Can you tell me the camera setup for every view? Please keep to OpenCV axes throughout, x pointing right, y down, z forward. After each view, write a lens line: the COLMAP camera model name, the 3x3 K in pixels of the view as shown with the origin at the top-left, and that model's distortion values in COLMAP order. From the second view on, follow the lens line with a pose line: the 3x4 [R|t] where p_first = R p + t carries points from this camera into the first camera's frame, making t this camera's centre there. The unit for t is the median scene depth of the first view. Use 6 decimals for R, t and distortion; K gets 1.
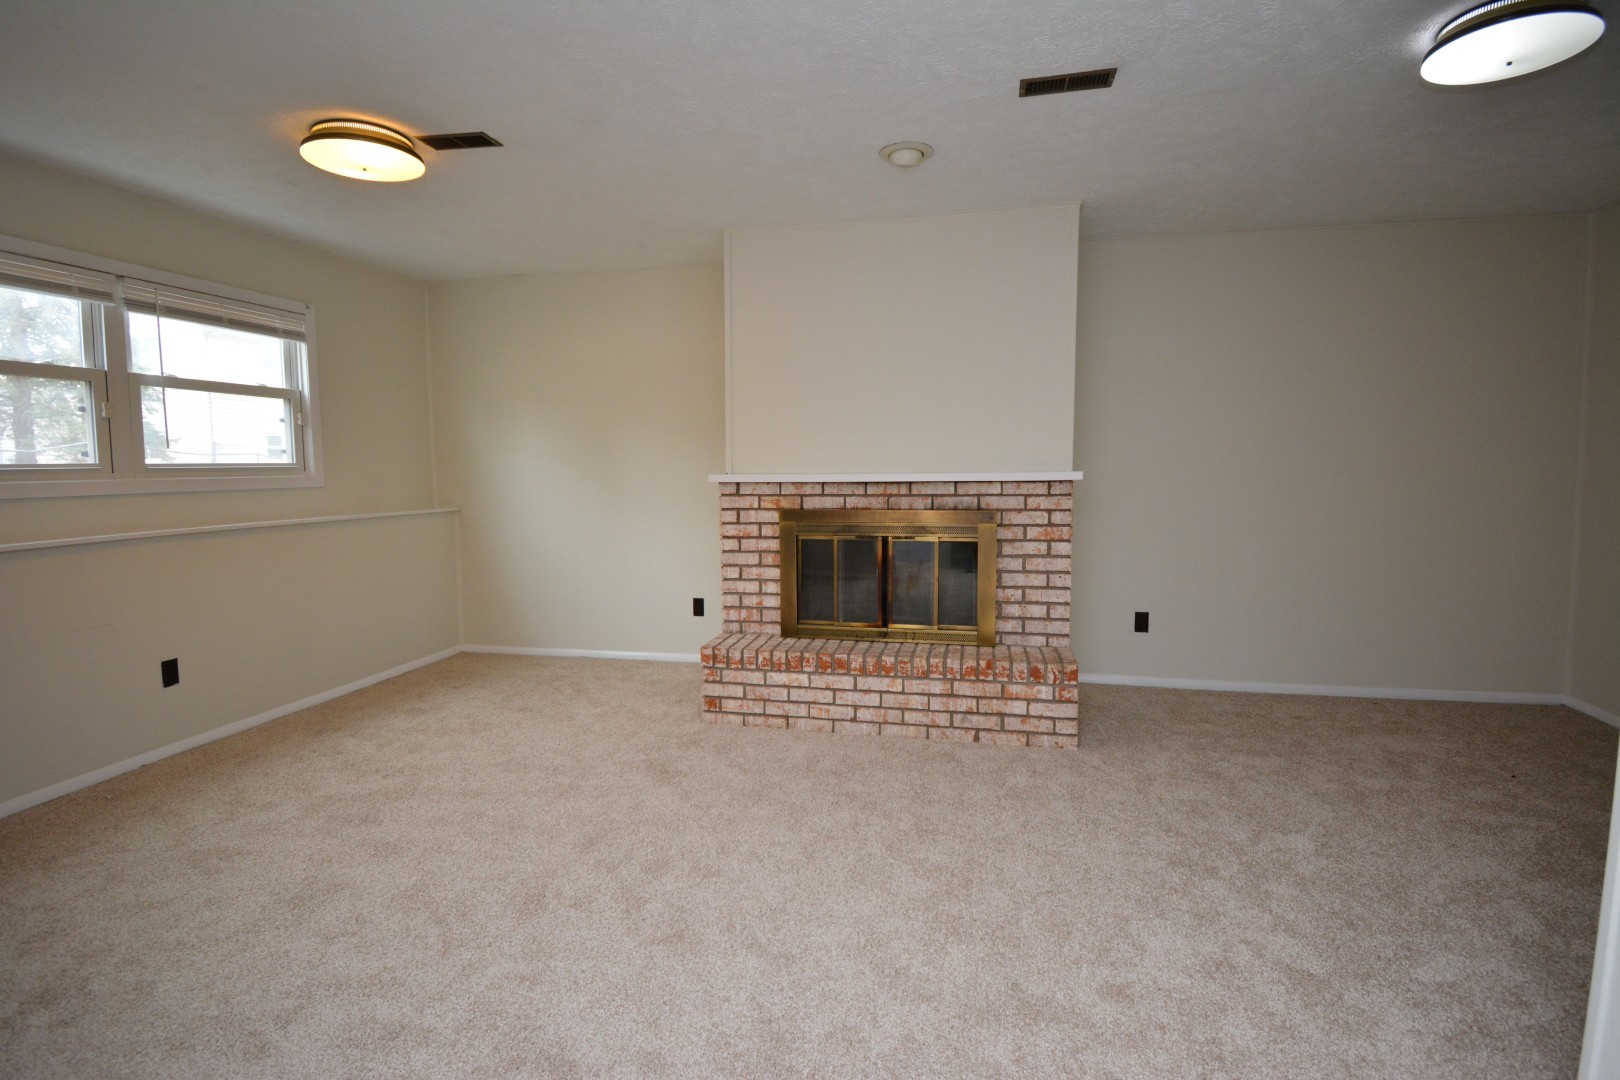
lens RADIAL K [[770.1, 0, 818.8], [0, 770.1, 526.3], [0, 0, 1]] dist [0.017877, -0.025117]
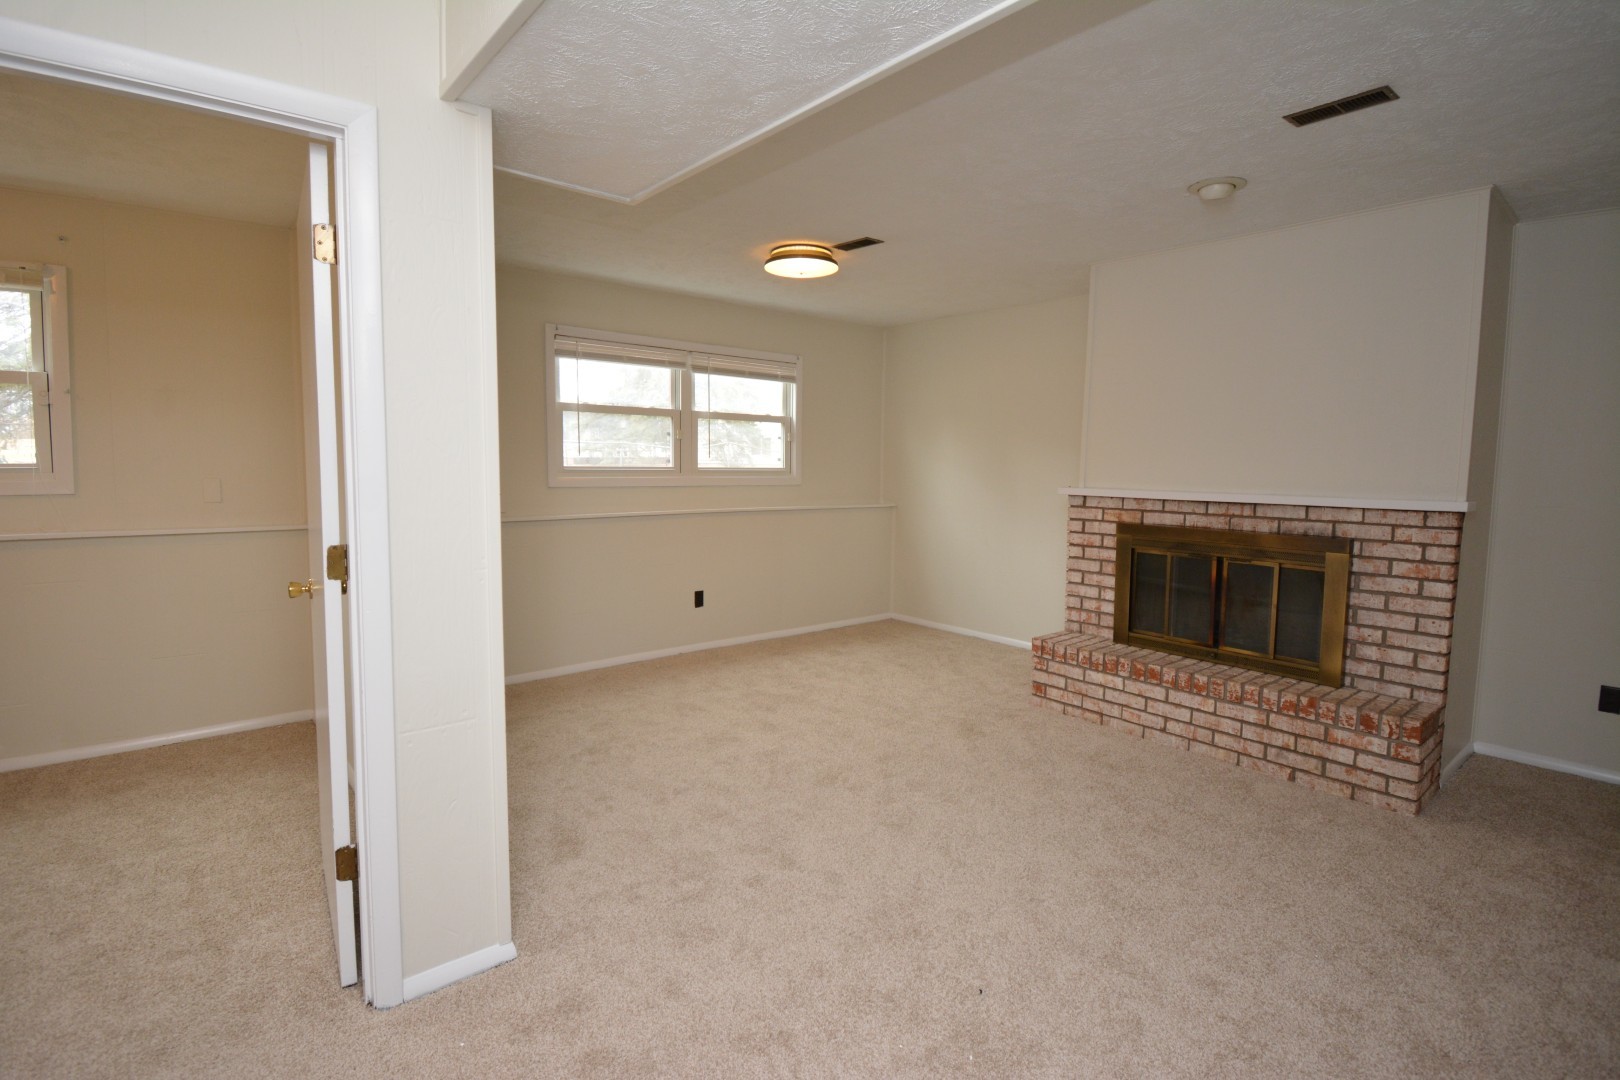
lens RADIAL K [[770.1, 0, 813.5], [0, 770.1, 526.3], [0, 0, 1]] dist [0.017877, -0.025117]
pose [[0.787971, 0.070367, -0.611678, 0.284813], [-0.069039, 0.997281, 0.025789, -0.016000], [0.611830, 0.021909, 0.790686, -0.110955]]
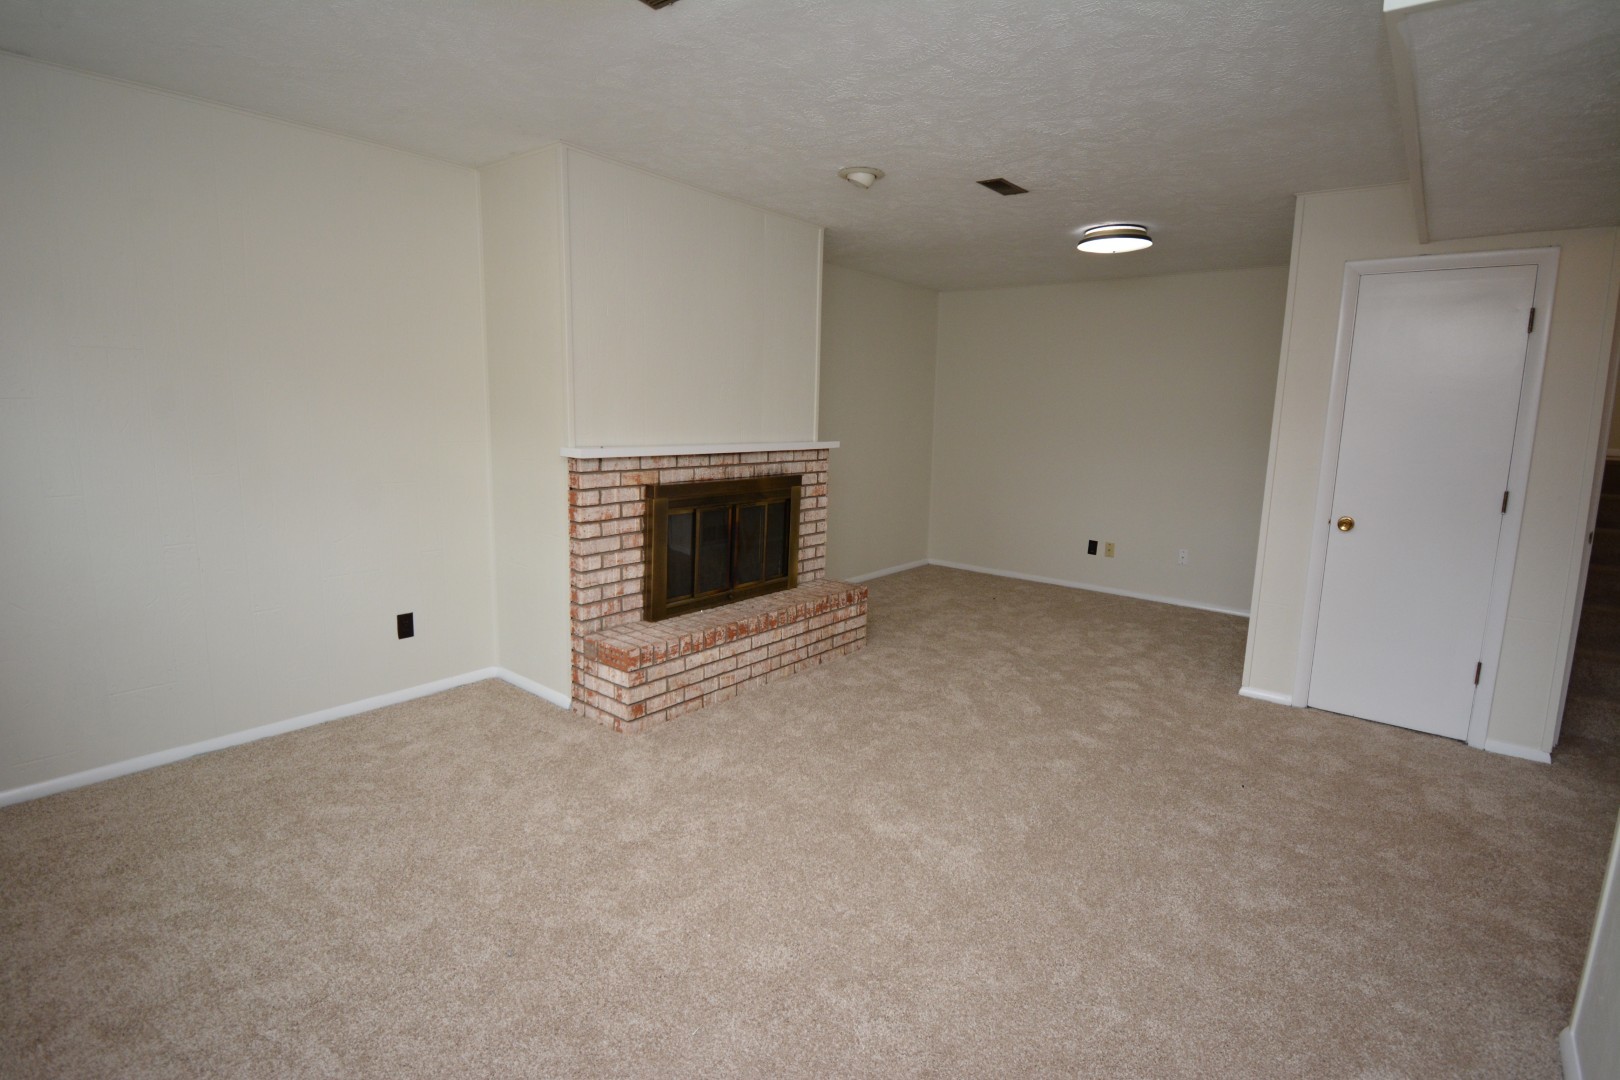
lens RADIAL K [[770.1, 0, 812.1], [0, 770.1, 528.5], [0, 0, 1]] dist [0.017877, -0.025117]
pose [[0.457488, -0.115130, 0.881731, -0.819764], [0.047908, 0.993334, 0.104846, -0.061435], [-0.887924, -0.005724, 0.459954, 0.424414]]
